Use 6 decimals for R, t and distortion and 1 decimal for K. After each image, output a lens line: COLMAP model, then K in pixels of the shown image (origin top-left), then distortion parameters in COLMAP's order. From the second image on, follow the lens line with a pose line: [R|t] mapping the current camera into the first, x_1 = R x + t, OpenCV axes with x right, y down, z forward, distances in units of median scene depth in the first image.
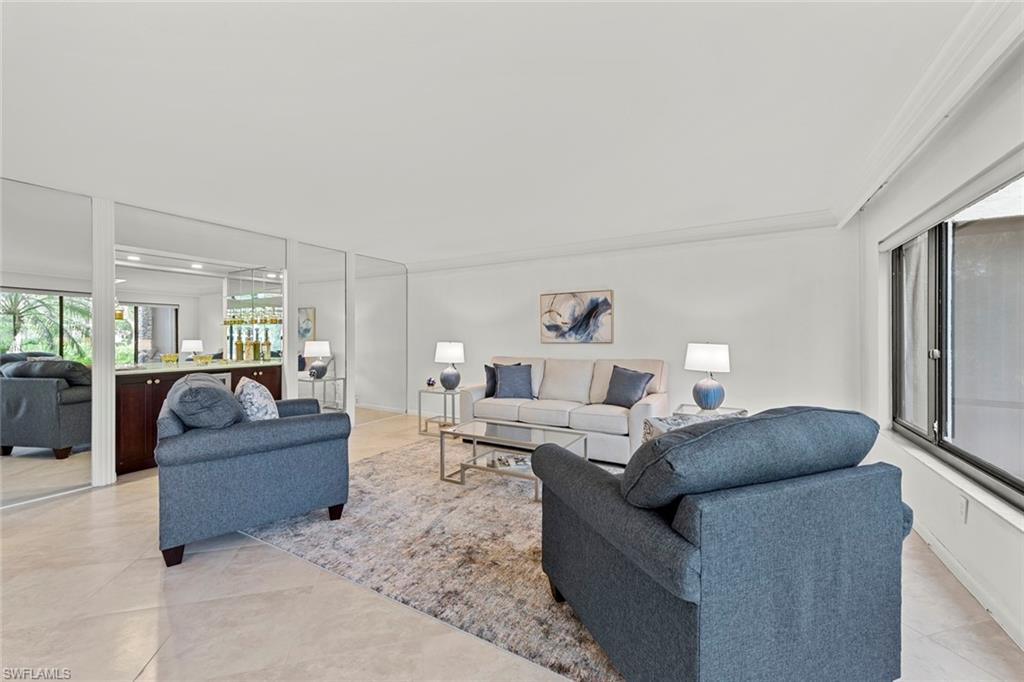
lens RADIAL K [[398.5, 0, 509.8], [0, 398.5, 333.0], [0, 0, 1]] dist [0.002442, 0.000208]
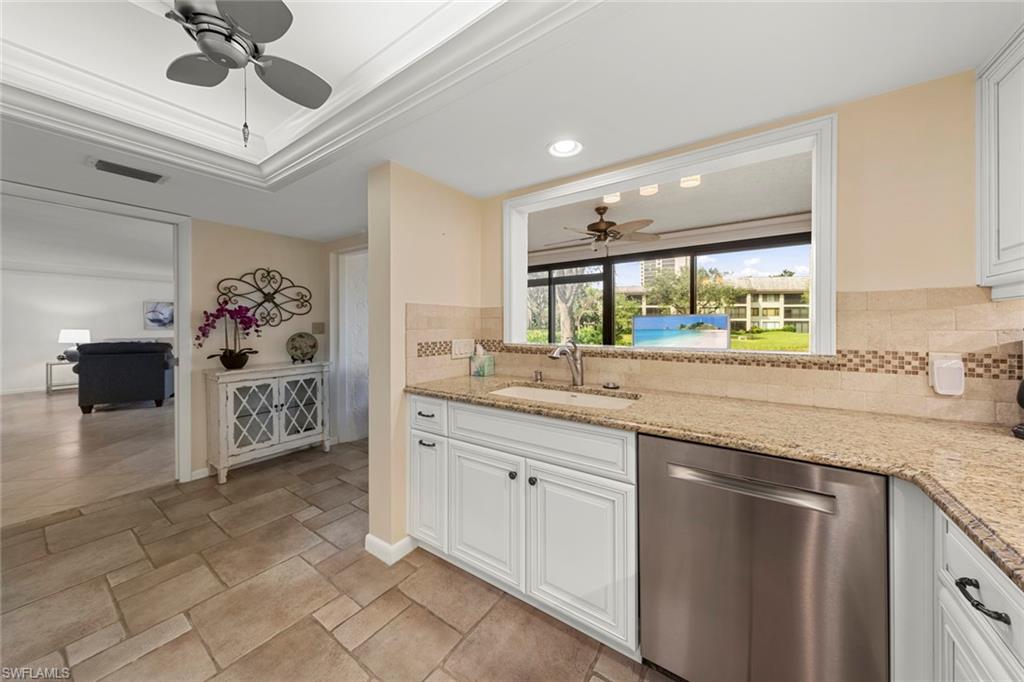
lens RADIAL K [[351.8, 0, 506.1], [0, 351.8, 324.6], [0, 0, 1]] dist [0.006810, -0.000091]
pose [[0.091397, 0.002960, 0.995810, -1.429753], [-0.011086, 0.999937, -0.001955, -0.010877], [-0.995753, -0.010861, 0.091424, -0.759639]]
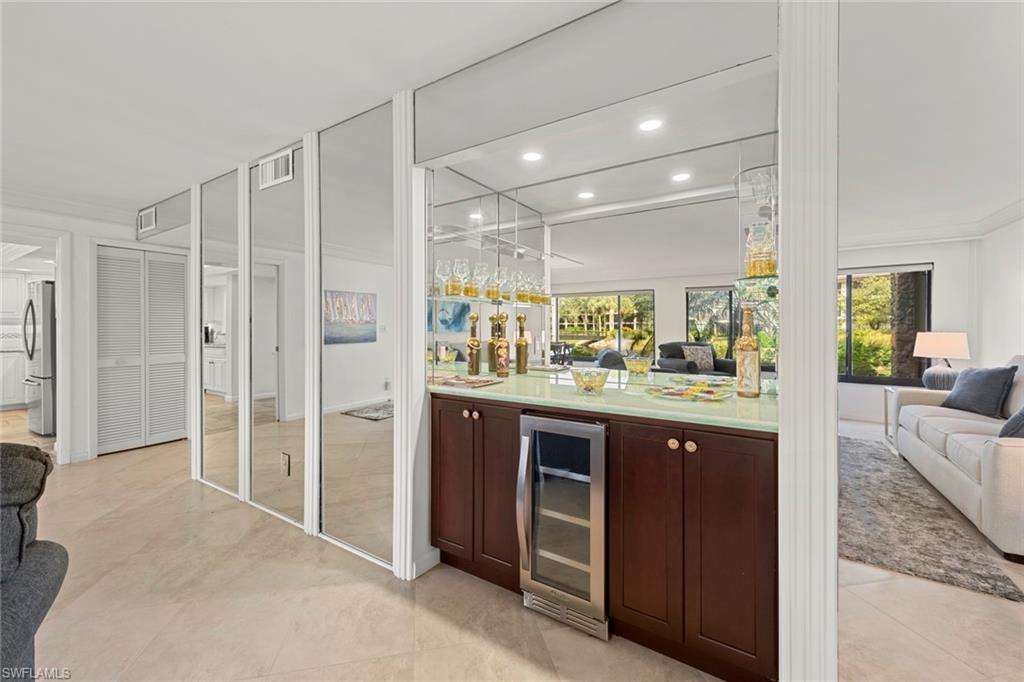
lens RADIAL K [[412.6, 0, 510.3], [0, 412.6, 322.2], [0, 0, 1]] dist [0.001933, 0.000315]
pose [[-0.041911, -0.013867, -0.999025, -0.292655], [0.009617, 0.999852, -0.014282, 0.009204], [0.999075, -0.010206, -0.041772, 0.843164]]
